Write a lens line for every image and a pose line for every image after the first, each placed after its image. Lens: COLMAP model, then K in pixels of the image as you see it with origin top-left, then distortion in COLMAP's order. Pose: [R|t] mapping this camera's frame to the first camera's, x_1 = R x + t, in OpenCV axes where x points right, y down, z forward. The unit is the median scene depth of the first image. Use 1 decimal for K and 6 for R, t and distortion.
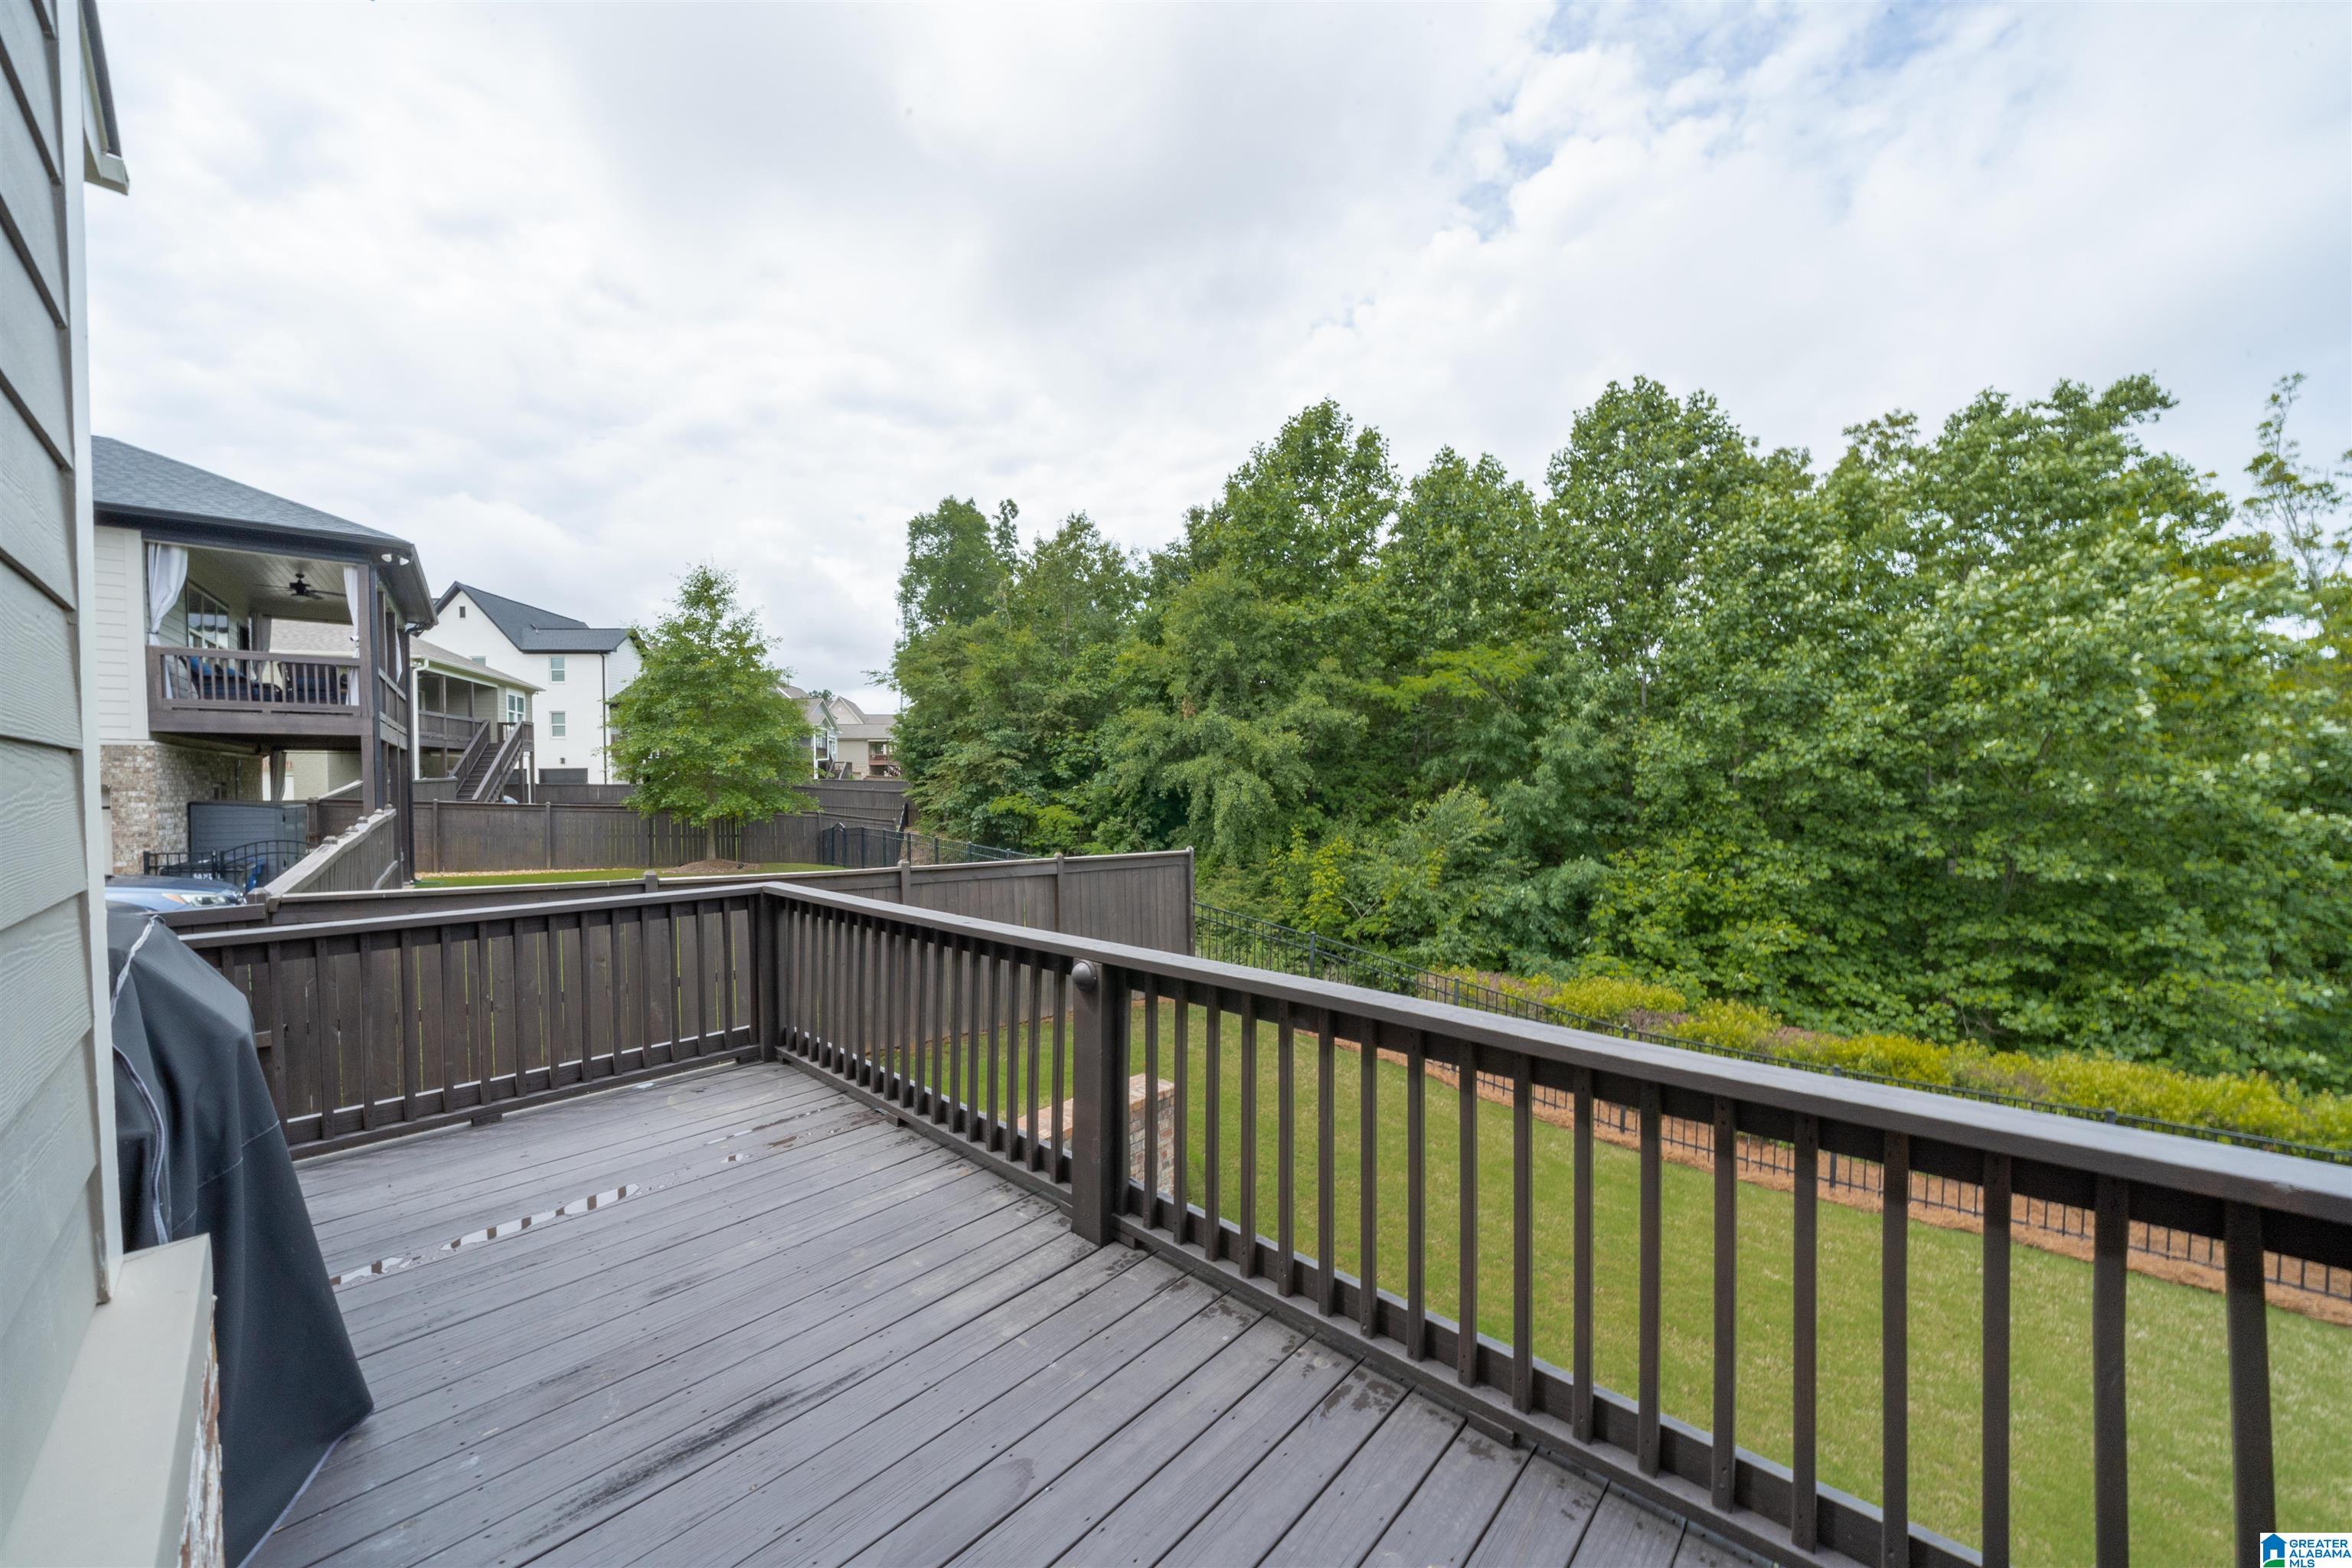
lens RADIAL K [[827.3, 0, 1176.0], [0, 827.3, 784.0], [0, 0, 1]] dist [-0.002021, -0.000281]
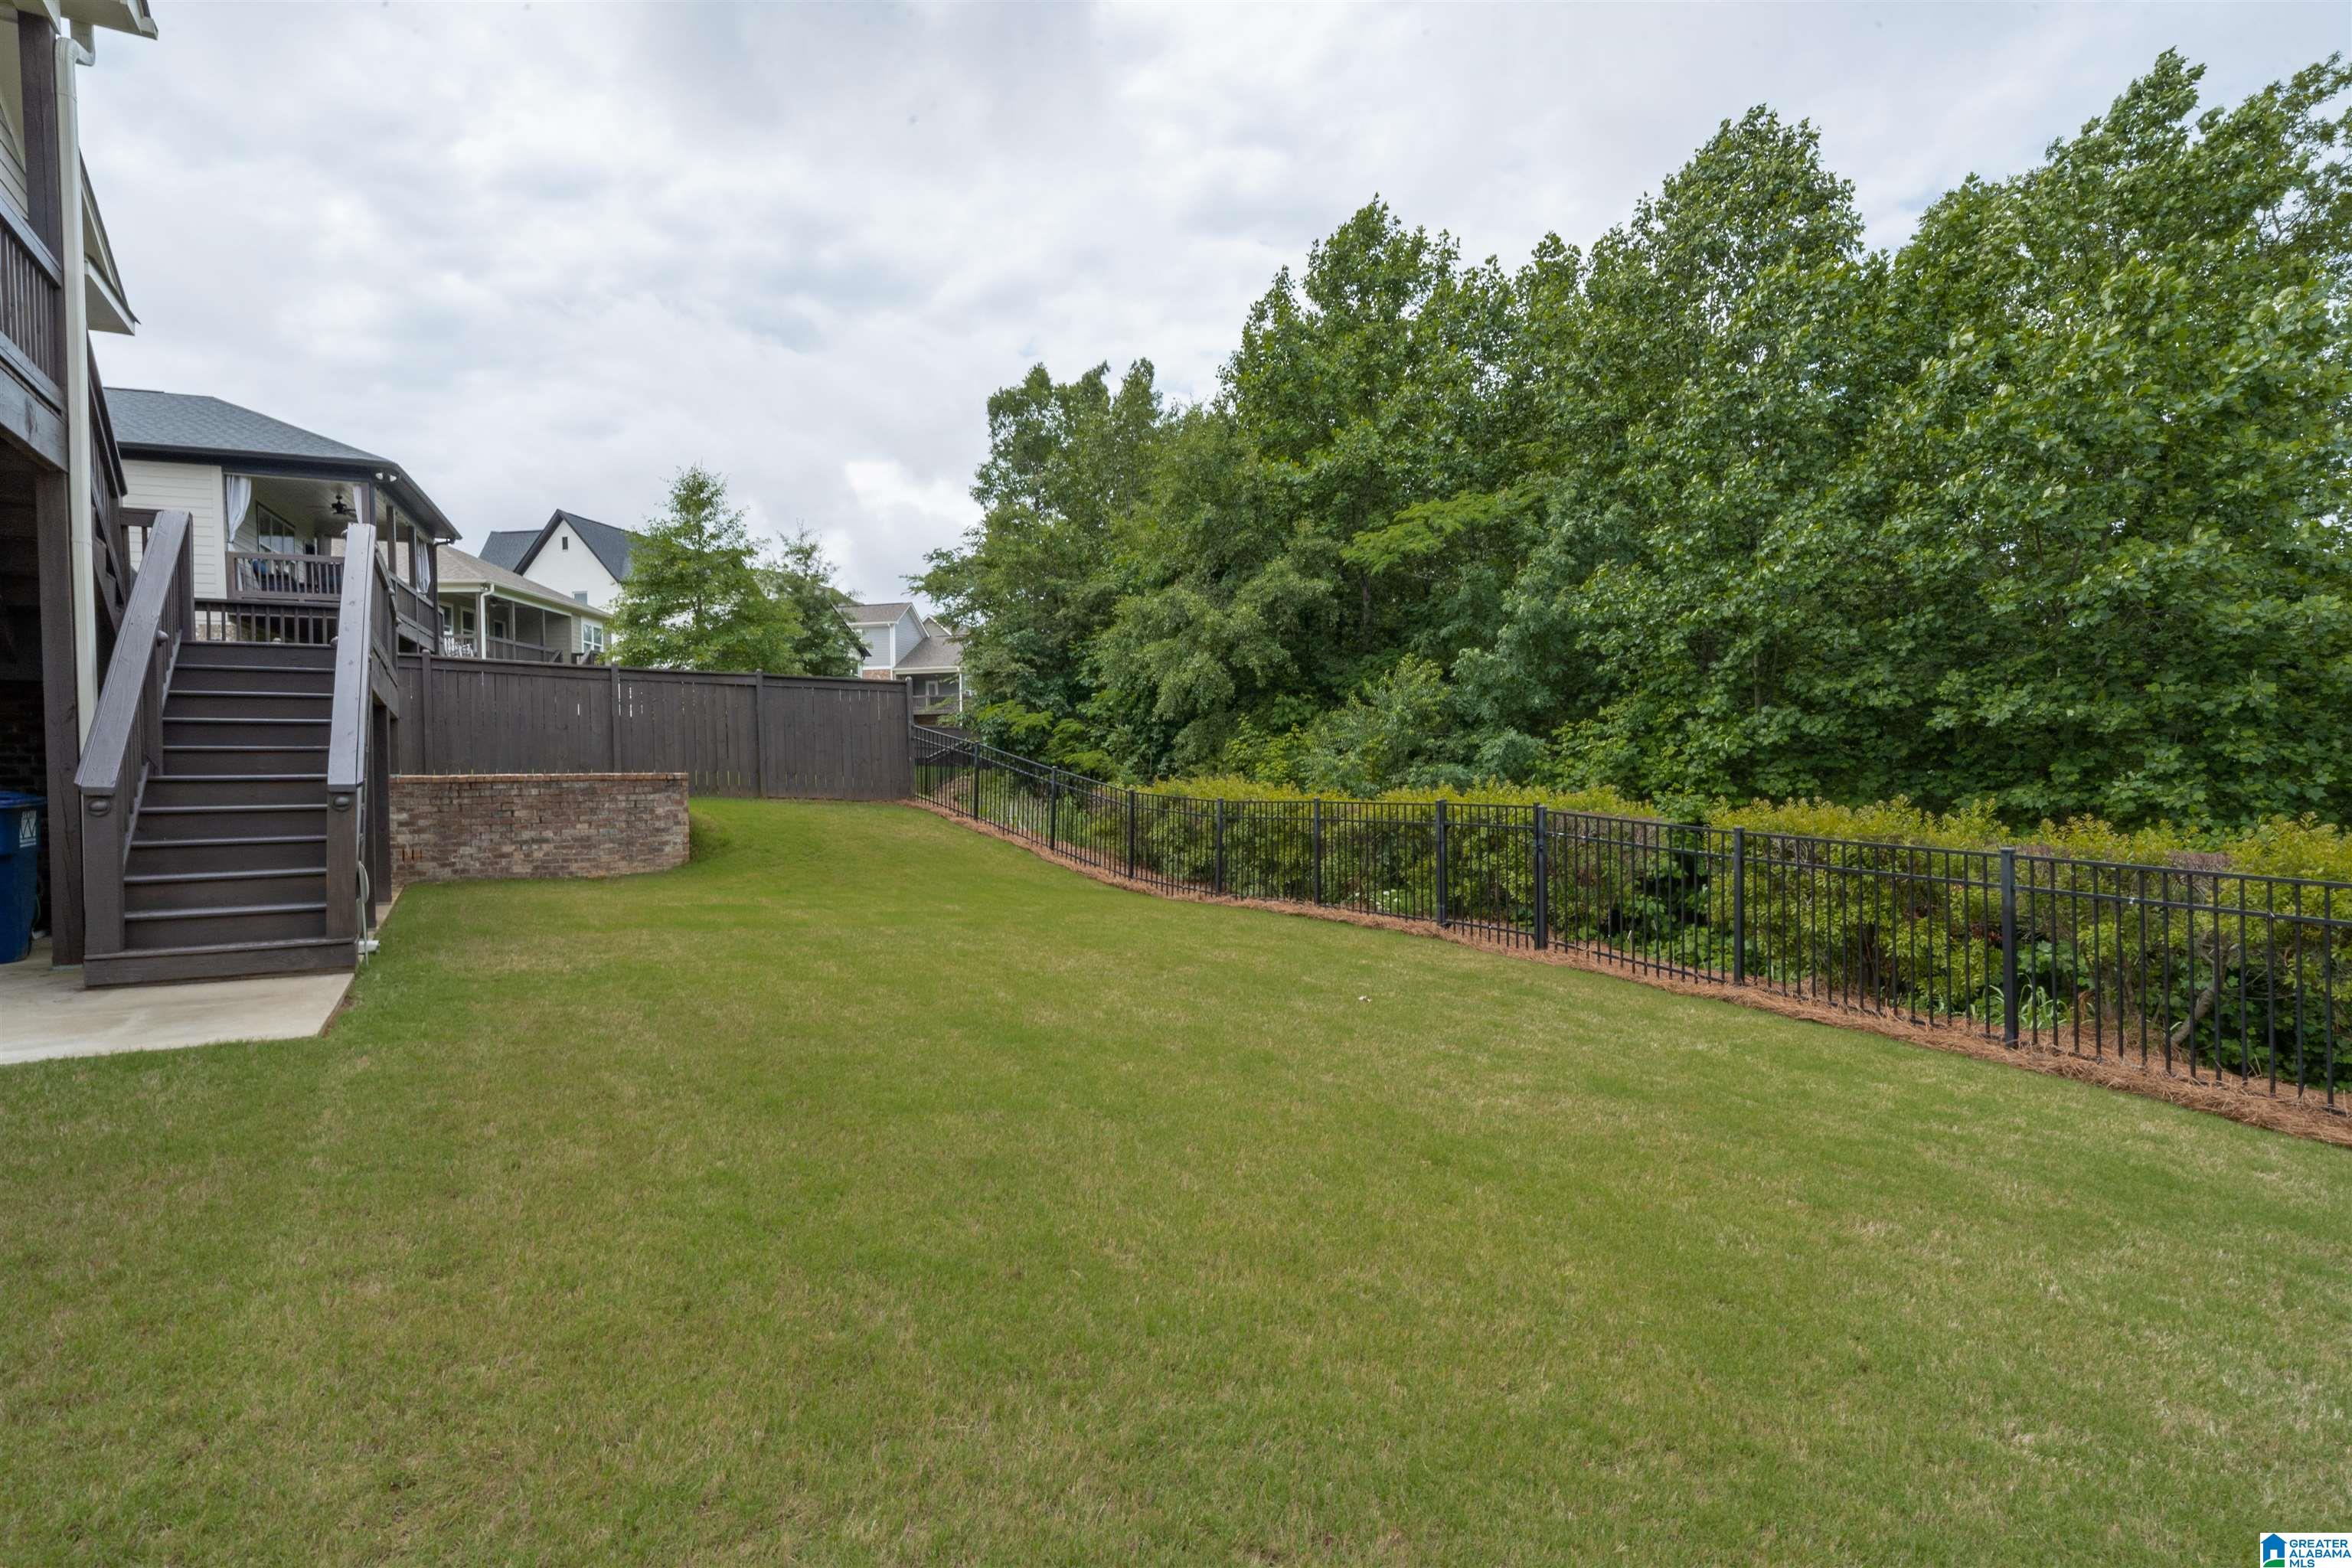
lens RADIAL K [[1238.7, 0, 1176.0], [0, 1238.7, 784.0], [0, 0, 1]] dist [0.038861, 0.000587]
pose [[0.953625, -0.004414, -0.300965, 0.464361], [0.008782, 0.999875, 0.013163, 0.107625], [0.300869, -0.015196, 0.953544, -0.280762]]
